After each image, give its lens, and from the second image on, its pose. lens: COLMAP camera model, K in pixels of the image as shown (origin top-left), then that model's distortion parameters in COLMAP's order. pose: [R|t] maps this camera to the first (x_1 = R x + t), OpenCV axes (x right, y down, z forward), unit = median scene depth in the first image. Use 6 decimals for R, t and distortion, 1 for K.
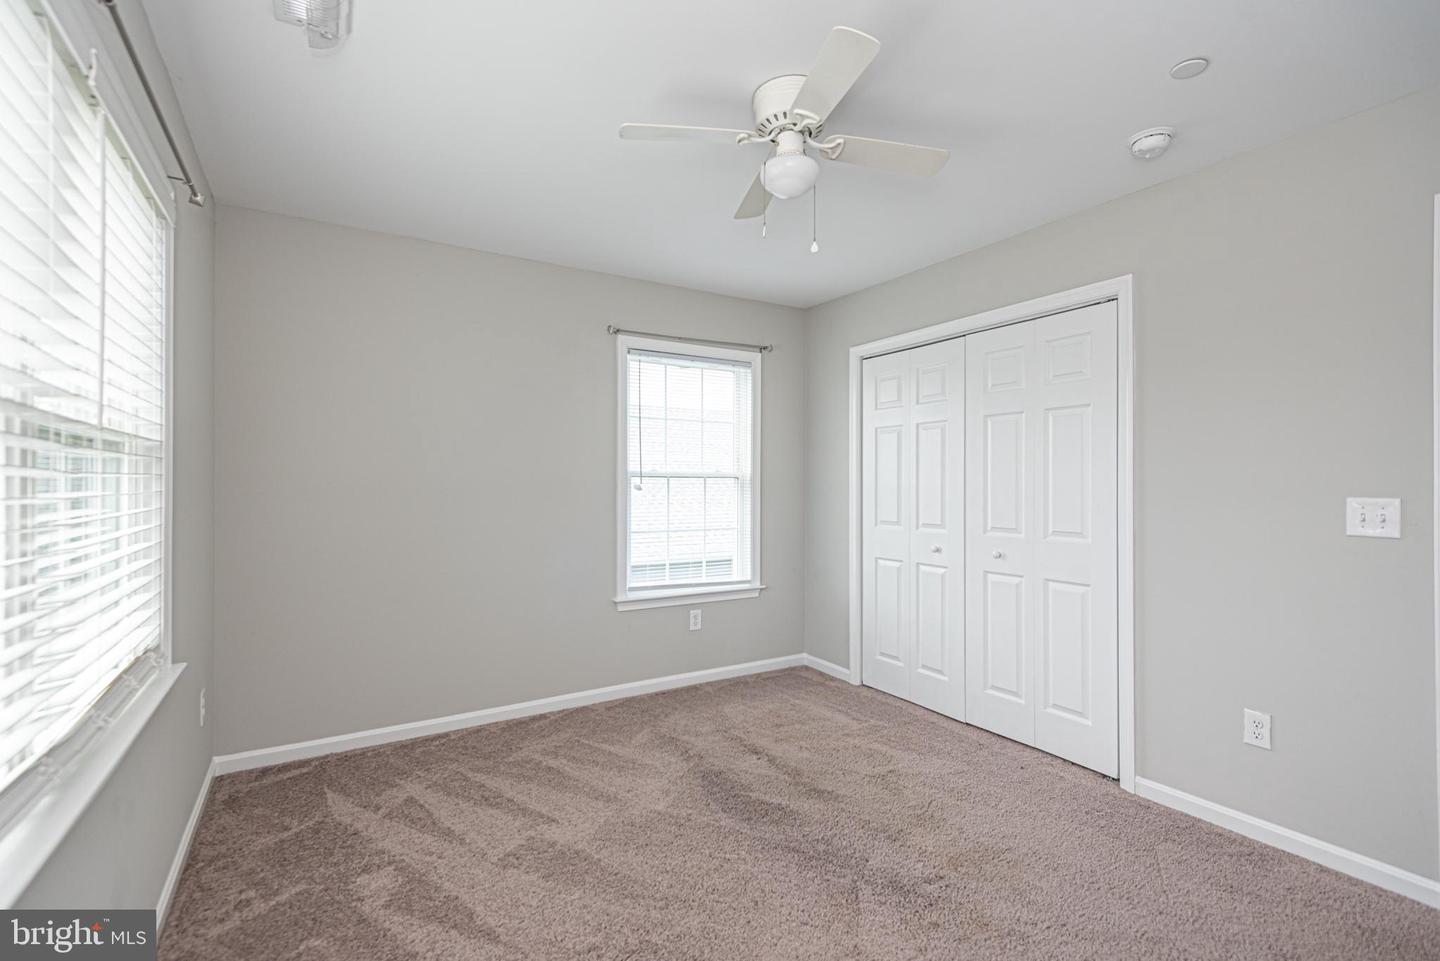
lens RADIAL K [[655.6, 0, 707.6], [0, 655.6, 480.8], [0, 0, 1]] dist [0.026446, -0.009120]
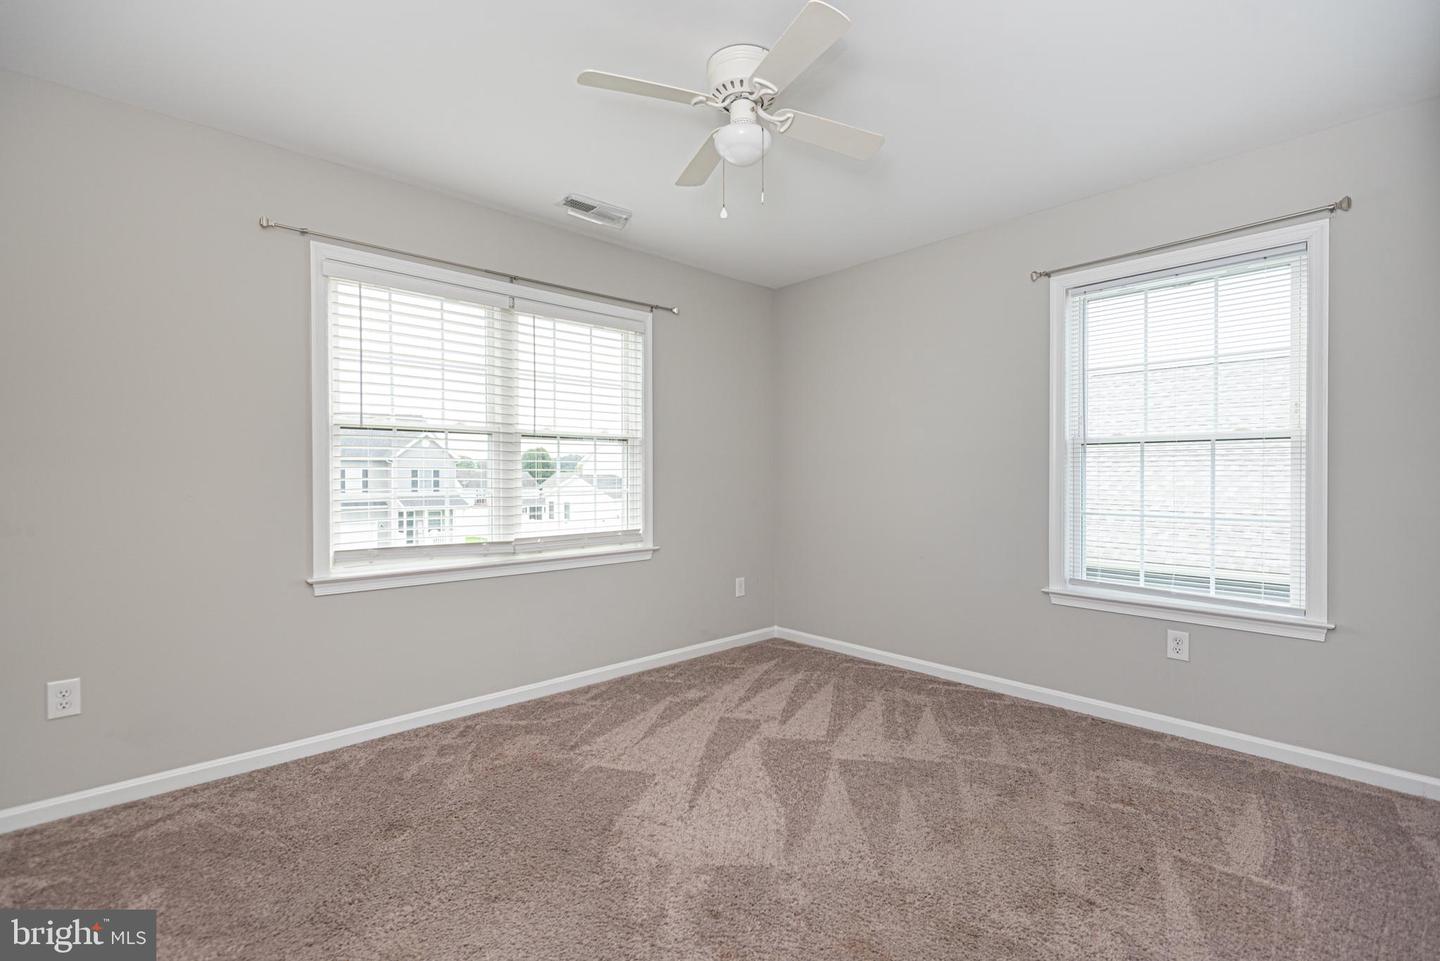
lens RADIAL K [[655.6, 0, 721.0], [0, 655.6, 481.1], [0, 0, 1]] dist [0.026446, -0.009120]
pose [[0.200083, 0.011938, -0.979706, 0.622117], [0.007093, 0.999882, 0.013633, 0.025475], [0.979753, -0.009676, 0.199974, 0.411750]]
